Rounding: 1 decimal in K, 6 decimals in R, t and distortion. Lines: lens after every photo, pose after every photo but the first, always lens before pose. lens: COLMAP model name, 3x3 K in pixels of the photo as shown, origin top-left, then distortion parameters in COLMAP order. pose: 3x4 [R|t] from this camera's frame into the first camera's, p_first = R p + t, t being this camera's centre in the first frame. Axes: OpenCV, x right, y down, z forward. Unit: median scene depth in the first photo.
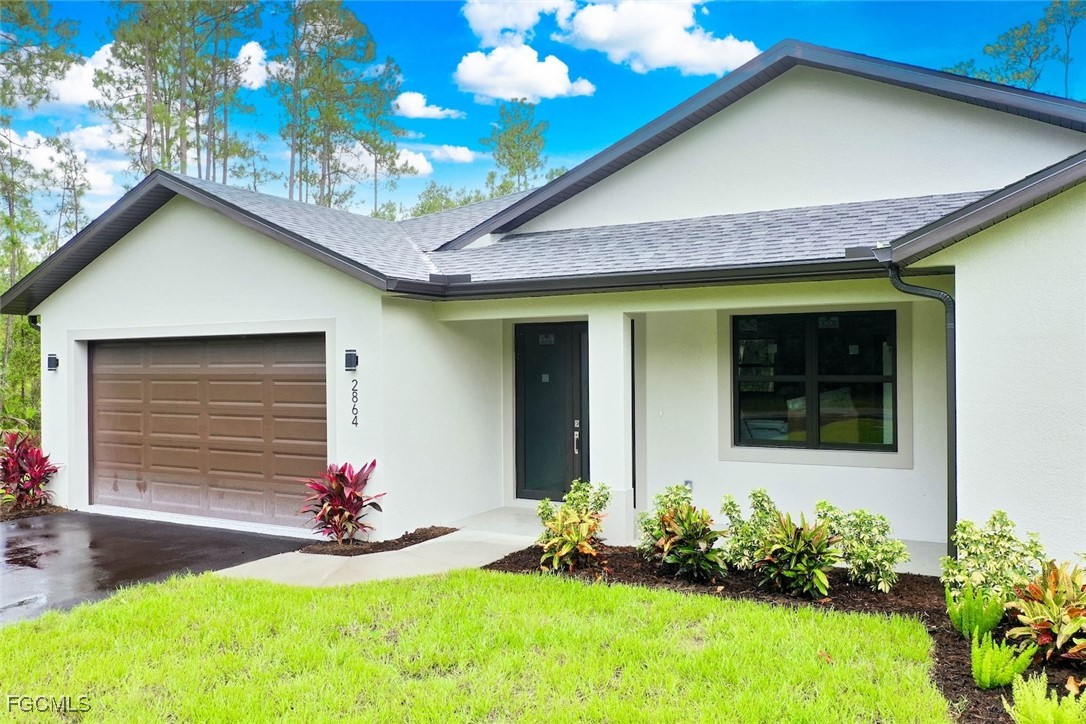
lens RADIAL K [[876.0, 0, 543.0], [0, 876.0, 362.0], [0, 0, 1]] dist [0.000255, 0.002024]
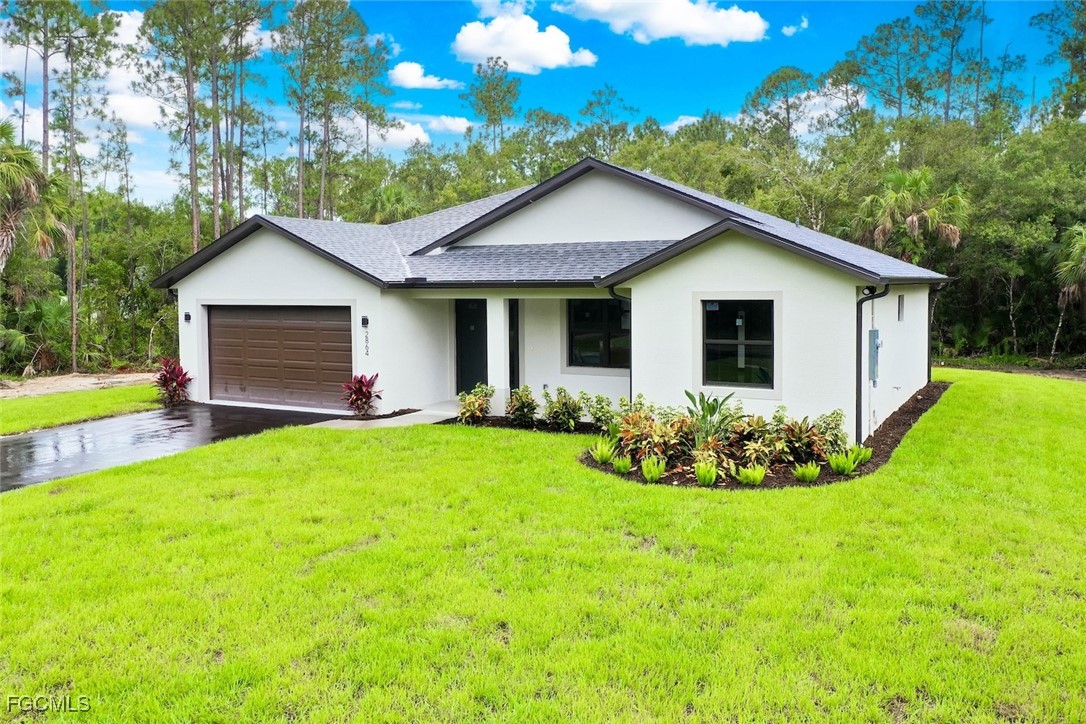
lens RADIAL K [[893.2, 0, 545.8], [0, 893.2, 324.9], [0, 0, 1]] dist [-0.002873, -0.001839]
pose [[0.999941, 0.000502, 0.010887, 0.151834], [-0.001042, 0.998763, 0.049707, -0.089393], [-0.010849, -0.049715, 0.998705, -0.931957]]
